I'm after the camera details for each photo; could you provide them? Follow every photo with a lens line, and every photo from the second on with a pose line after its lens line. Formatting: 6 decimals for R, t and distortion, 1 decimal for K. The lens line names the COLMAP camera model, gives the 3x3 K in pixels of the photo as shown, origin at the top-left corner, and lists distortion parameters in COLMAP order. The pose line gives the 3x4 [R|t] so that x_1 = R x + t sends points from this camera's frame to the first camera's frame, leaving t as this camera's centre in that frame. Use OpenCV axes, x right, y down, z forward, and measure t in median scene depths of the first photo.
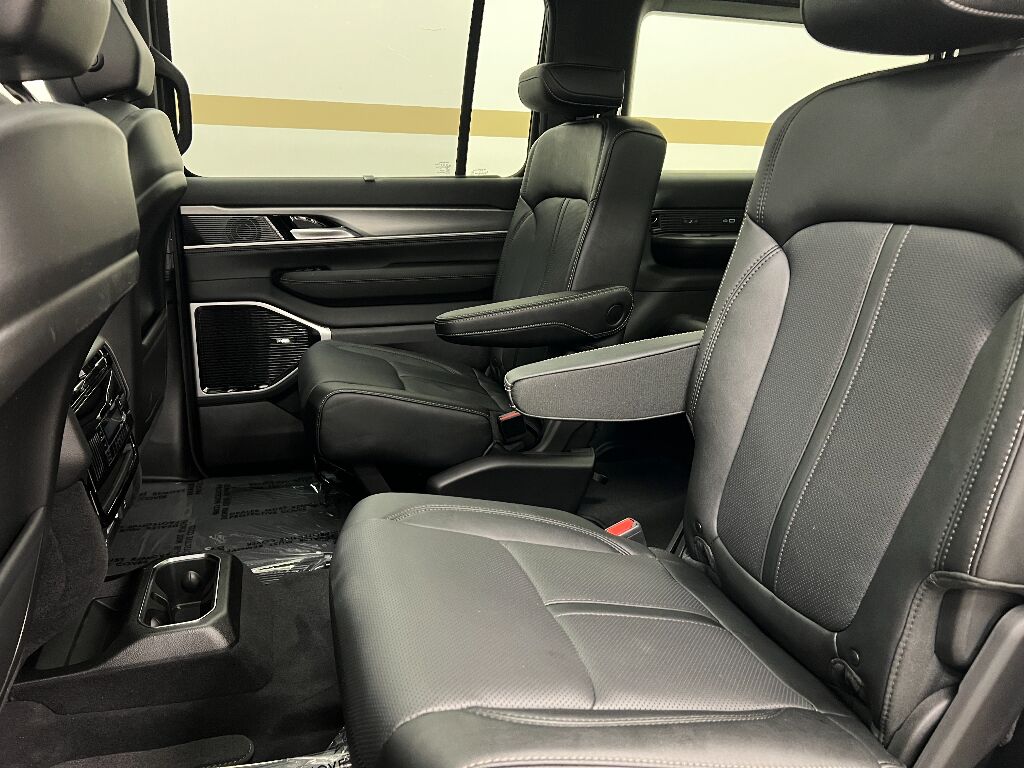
lens RADIAL K [[785.6, 0, 512.0], [0, 785.6, 384.0], [0, 0, 1]] dist [0.024102, -0.009810]
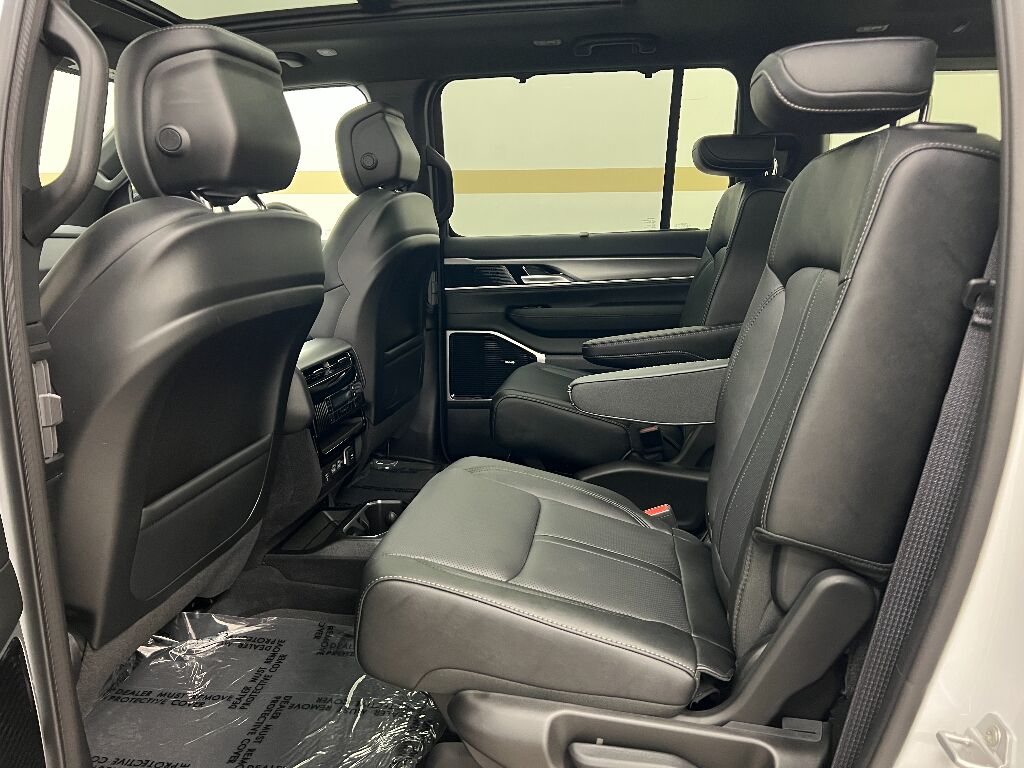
lens RADIAL K [[804.6, 0, 512.0], [0, 804.6, 384.0], [0, 0, 1]] dist [0.146087, -0.002535]
pose [[0.892830, 0.060940, -0.446251, 0.303125], [-0.089236, 0.995097, -0.042649, 0.035994], [0.441464, 0.077900, 0.893891, -0.163804]]
